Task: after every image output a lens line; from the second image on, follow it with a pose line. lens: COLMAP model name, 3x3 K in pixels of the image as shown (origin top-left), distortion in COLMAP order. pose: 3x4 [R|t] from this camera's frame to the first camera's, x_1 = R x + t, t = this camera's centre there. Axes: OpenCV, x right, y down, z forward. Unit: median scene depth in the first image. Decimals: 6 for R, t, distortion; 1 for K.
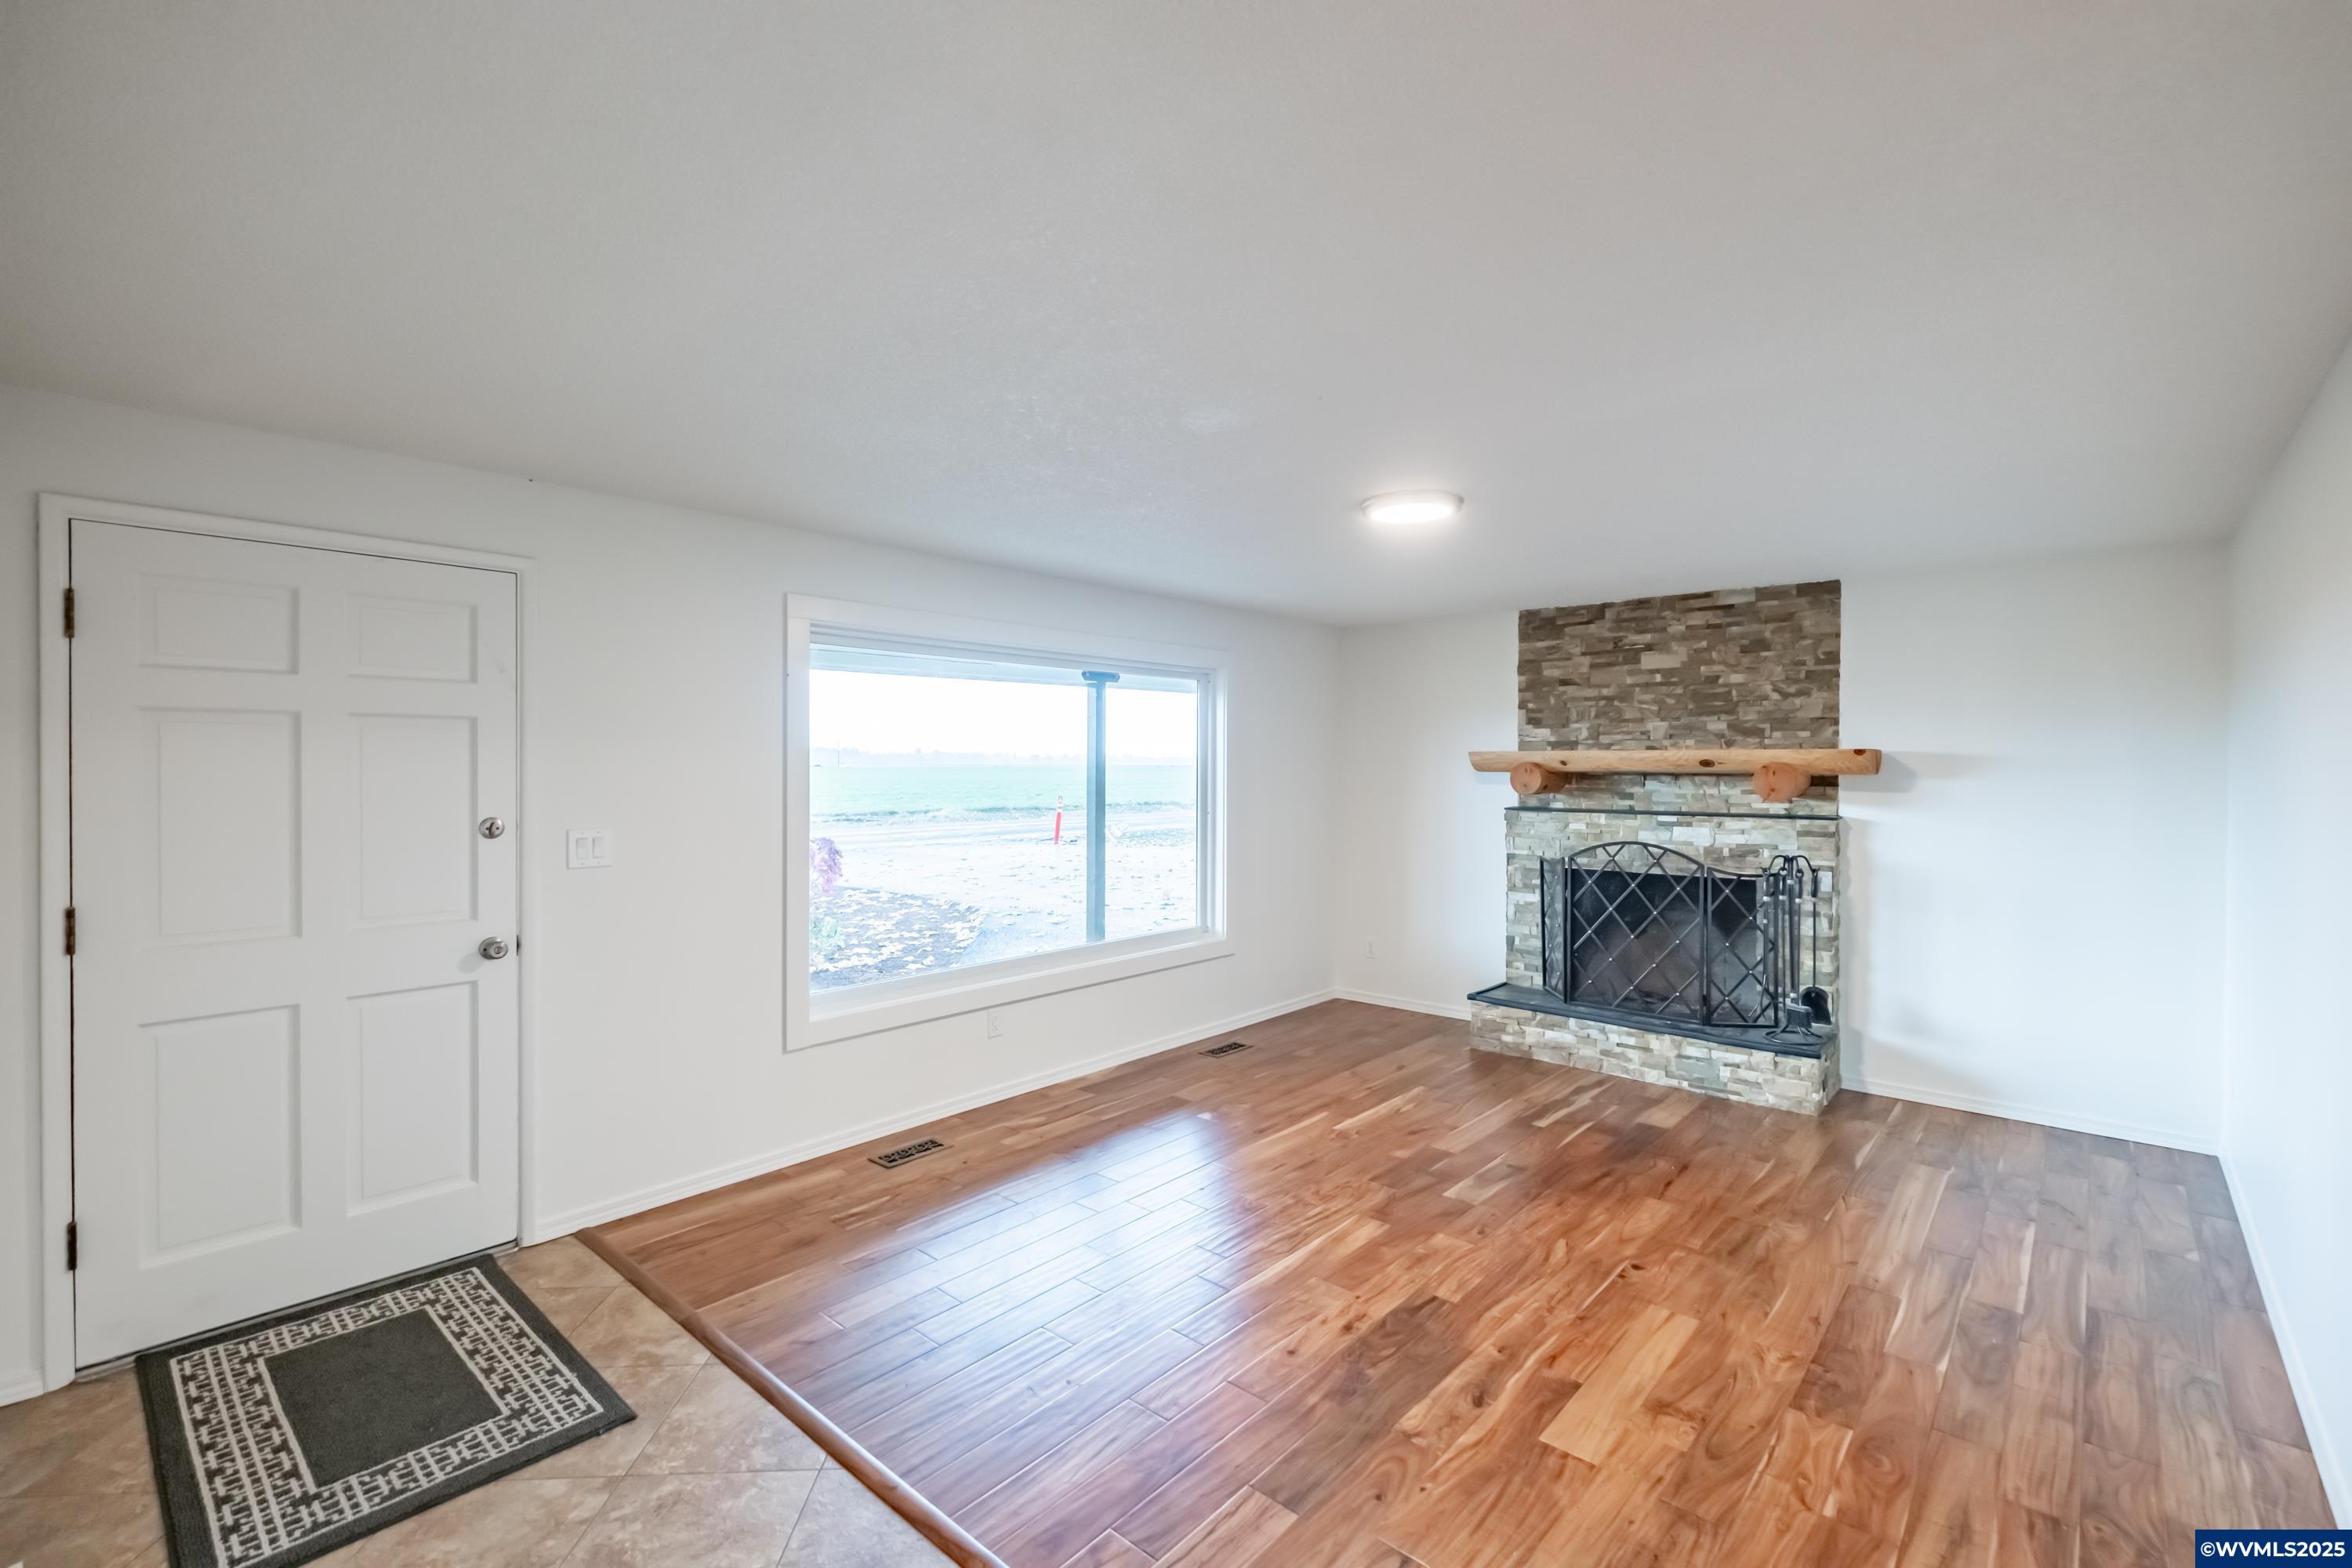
lens RADIAL K [[1029.7, 0, 1179.1], [0, 1029.7, 772.2], [0, 0, 1]] dist [0.001269, 0.000120]
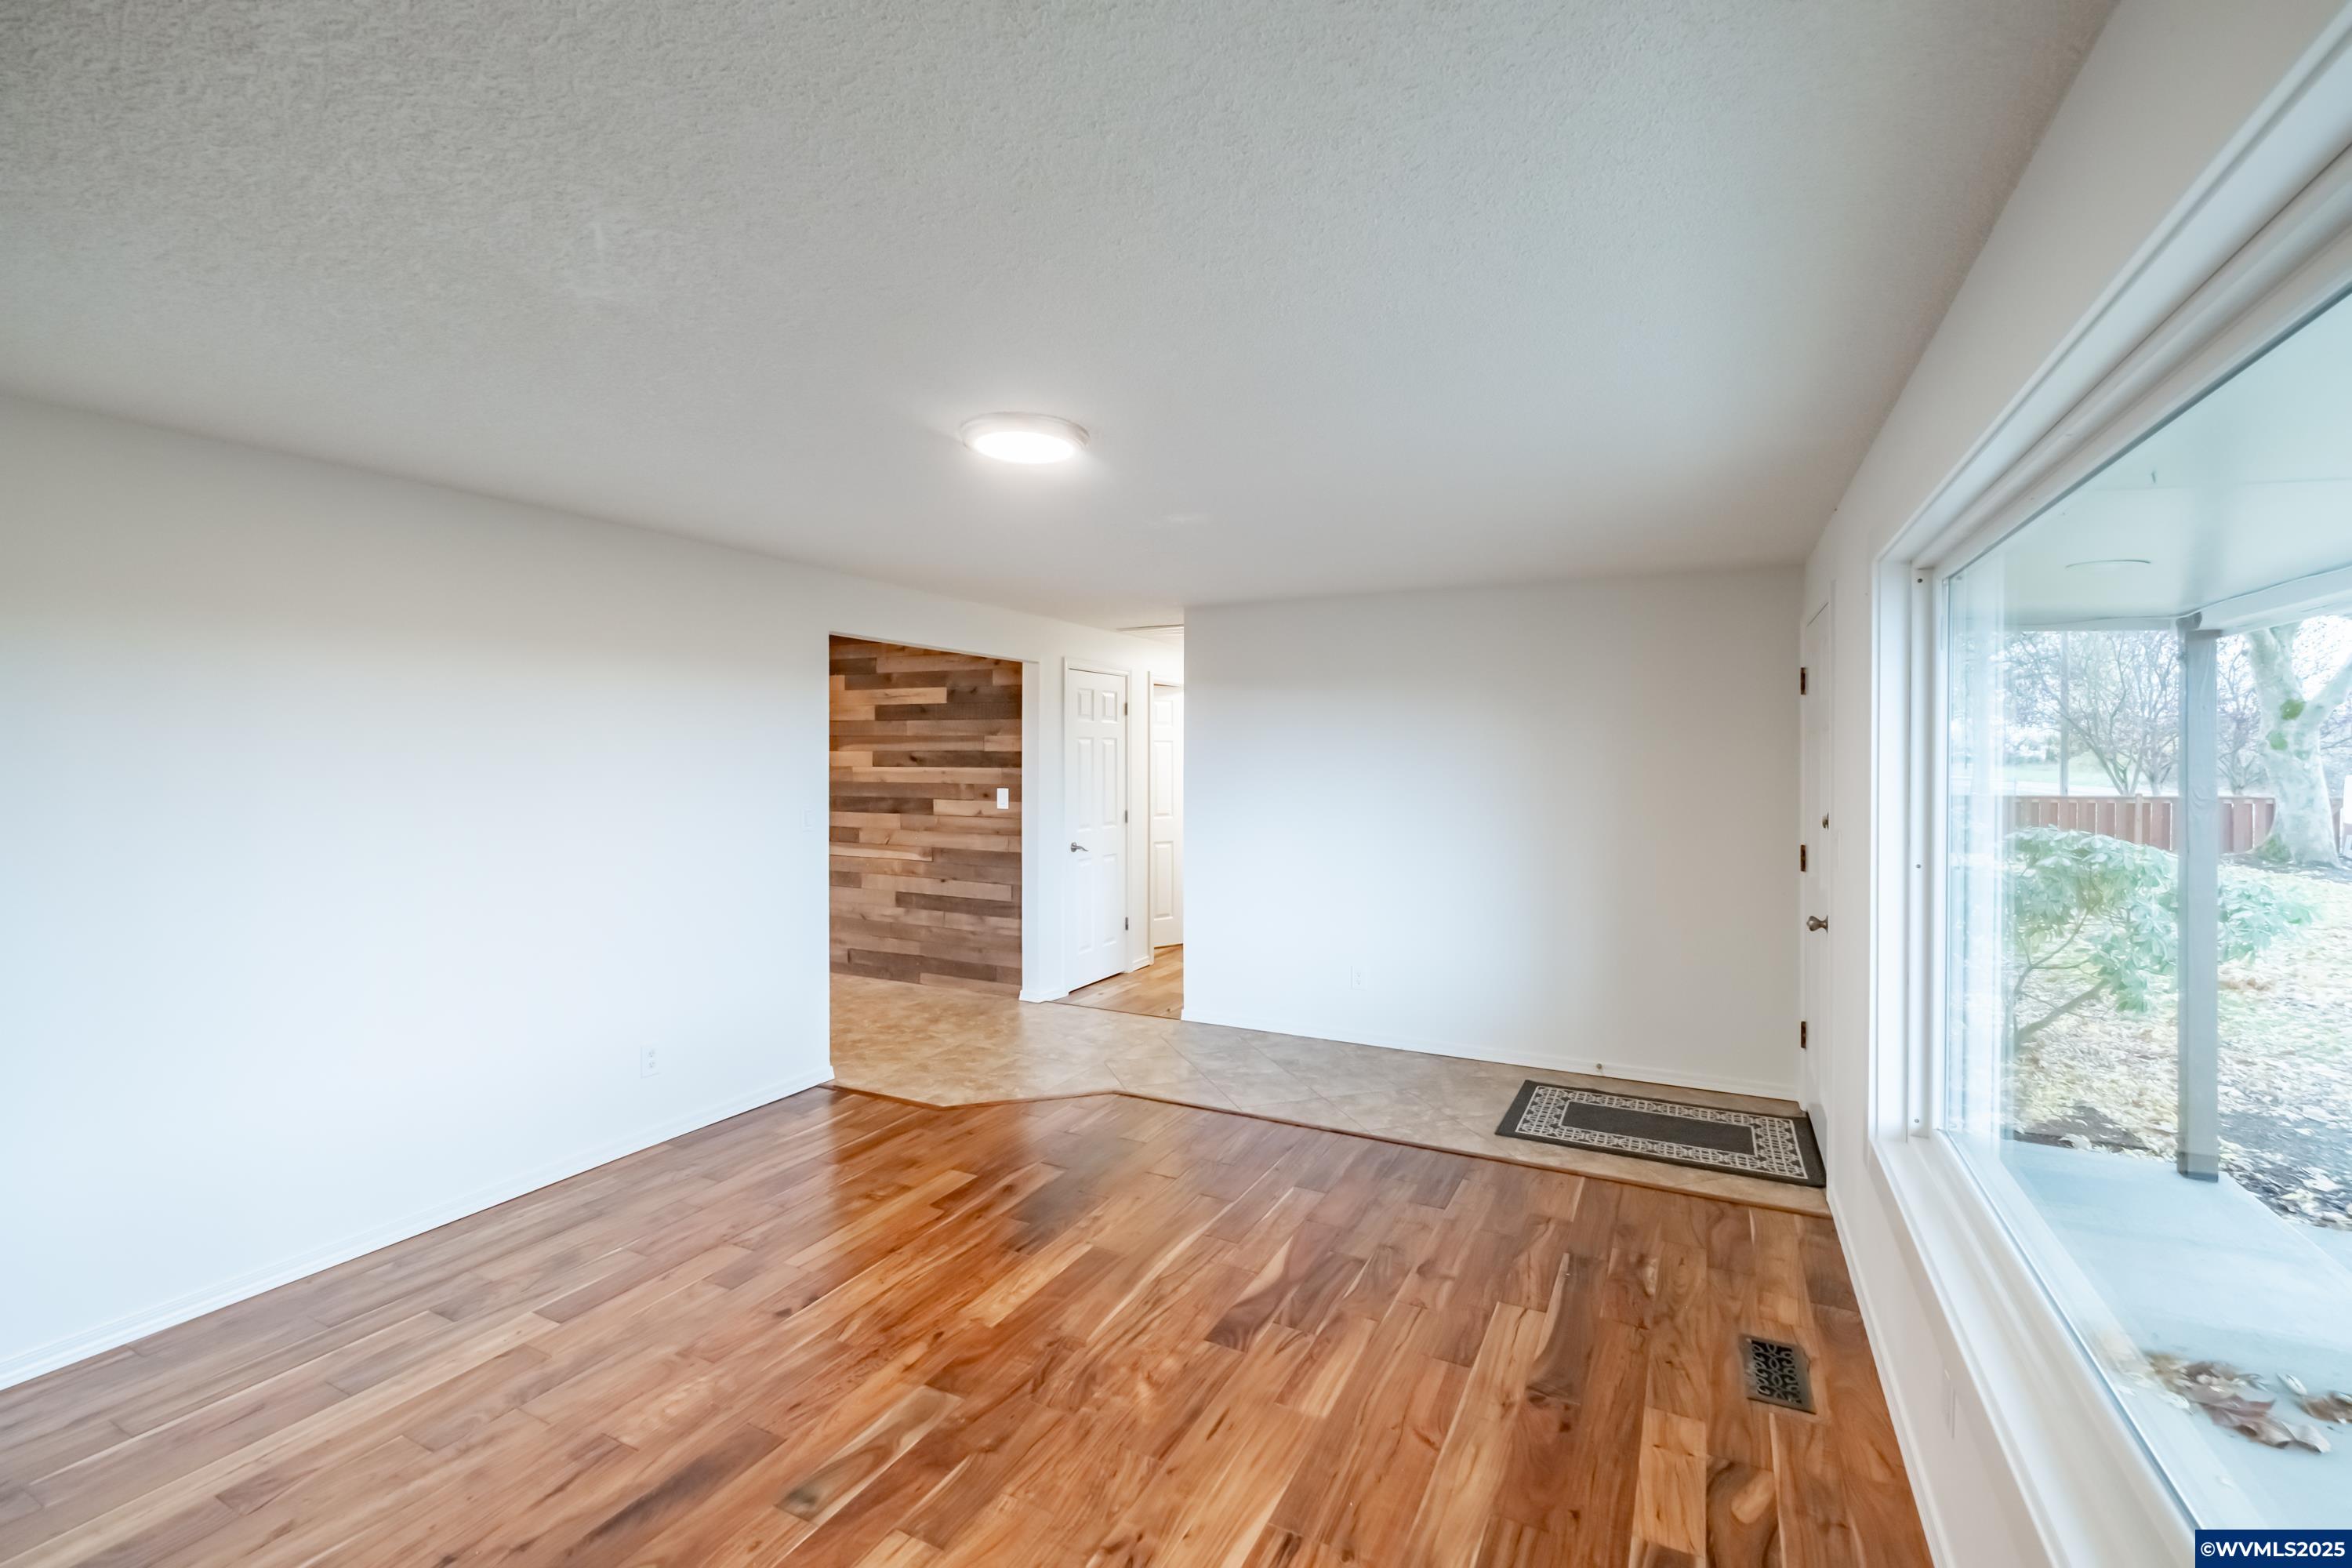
lens RADIAL K [[1029.7, 0, 1178.0], [0, 1029.7, 770.4], [0, 0, 1]] dist [0.001269, 0.000120]
pose [[-0.967711, -0.001876, -0.252056, 0.384074], [-0.006869, 0.999797, 0.018930, -0.020327], [0.251970, 0.020050, -0.967527, 2.221569]]
